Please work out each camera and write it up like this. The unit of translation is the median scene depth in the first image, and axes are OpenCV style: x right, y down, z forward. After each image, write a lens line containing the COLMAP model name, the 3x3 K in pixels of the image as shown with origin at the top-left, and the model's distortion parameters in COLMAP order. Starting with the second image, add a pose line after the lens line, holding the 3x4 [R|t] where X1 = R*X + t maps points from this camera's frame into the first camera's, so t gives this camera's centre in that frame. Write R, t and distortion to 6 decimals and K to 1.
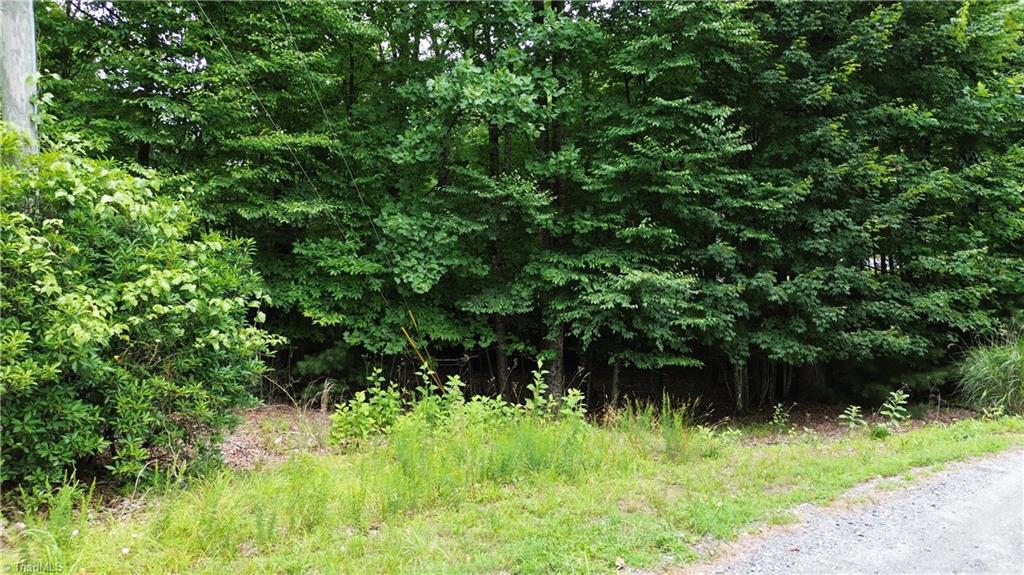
lens RADIAL K [[725.1, 0, 514.9], [0, 725.1, 288.2], [0, 0, 1]] dist [0.076754, -0.076529]
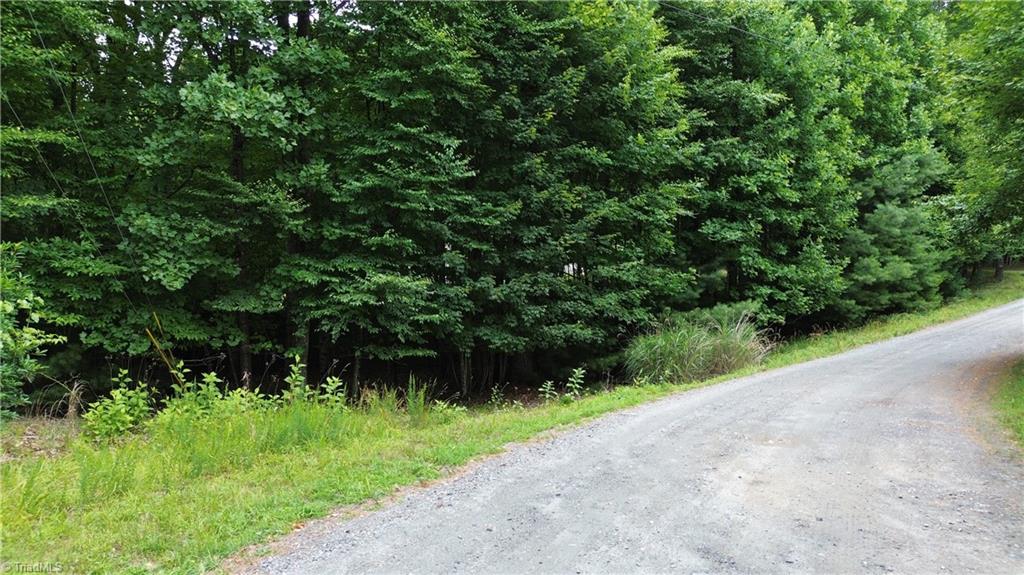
lens RADIAL K [[725.1, 0, 514.9], [0, 725.1, 288.2], [0, 0, 1]] dist [0.076754, -0.076529]
pose [[0.932138, 0.004651, 0.362072, -0.046769], [-0.004281, 0.999989, -0.001825, -0.001586], [-0.362077, 0.000151, 0.932148, -0.134583]]
